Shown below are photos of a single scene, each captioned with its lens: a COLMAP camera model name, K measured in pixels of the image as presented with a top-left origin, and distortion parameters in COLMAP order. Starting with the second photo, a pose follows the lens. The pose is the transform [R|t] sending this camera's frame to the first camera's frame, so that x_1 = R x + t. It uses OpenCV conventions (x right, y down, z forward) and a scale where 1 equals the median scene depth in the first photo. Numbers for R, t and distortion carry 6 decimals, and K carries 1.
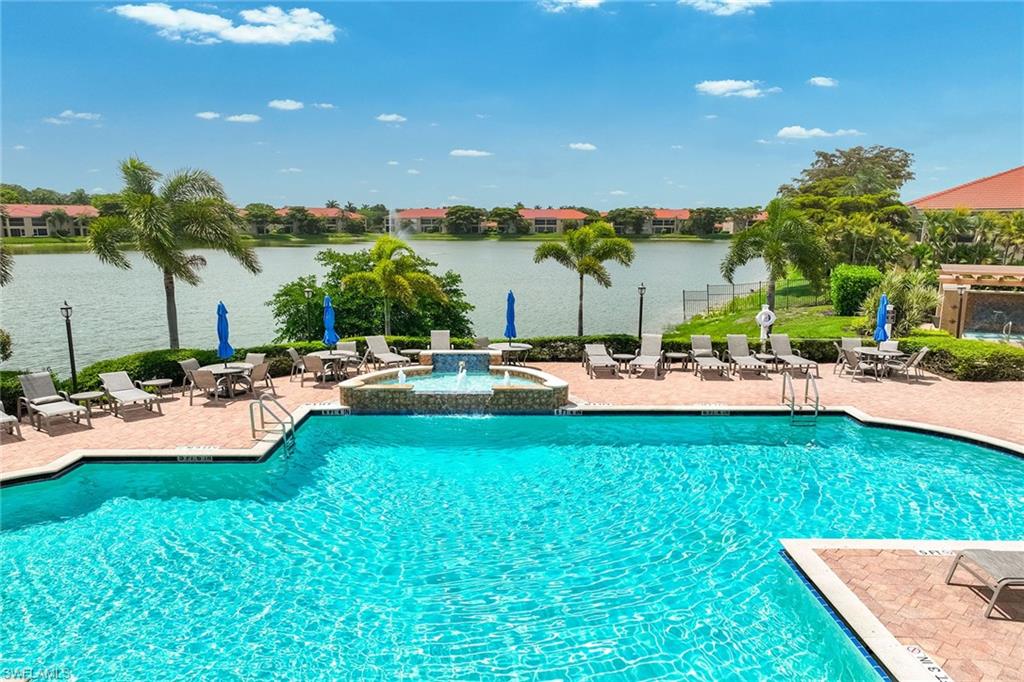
lens RADIAL K [[724.4, 0, 514.0], [0, 724.4, 378.4], [0, 0, 1]] dist [0.004730, 0.012829]
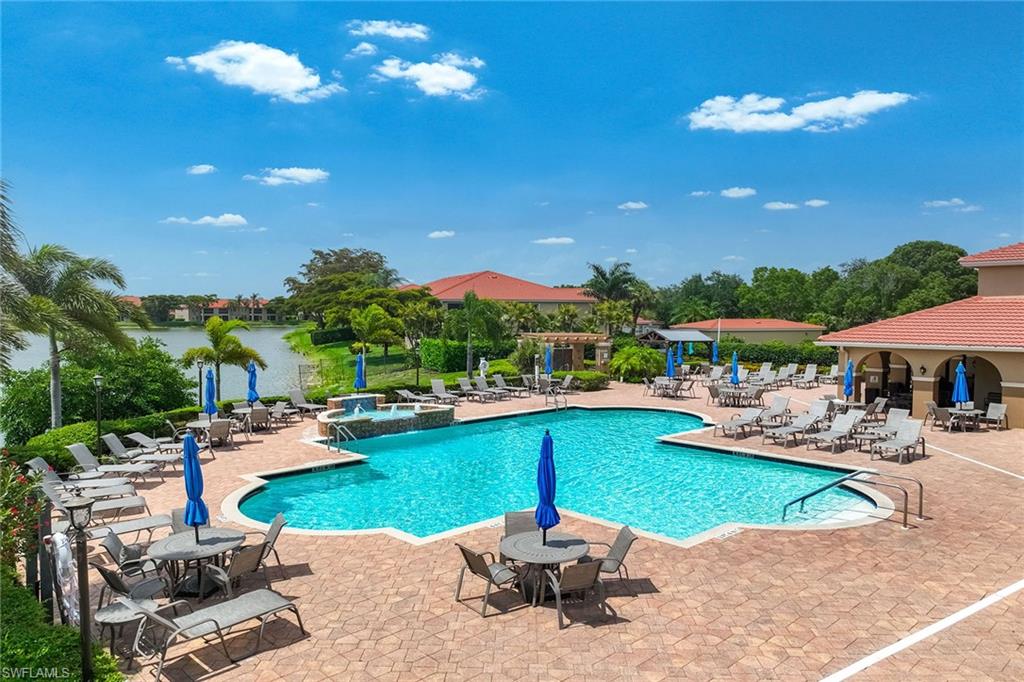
lens RADIAL K [[724.4, 0, 514.0], [0, 724.4, 378.4], [0, 0, 1]] dist [0.004730, 0.012829]
pose [[0.725709, -0.066577, 0.684773, -0.830352], [0.146939, 0.987341, -0.059728, 0.056983], [-0.672128, 0.143965, 0.726304, -0.219659]]
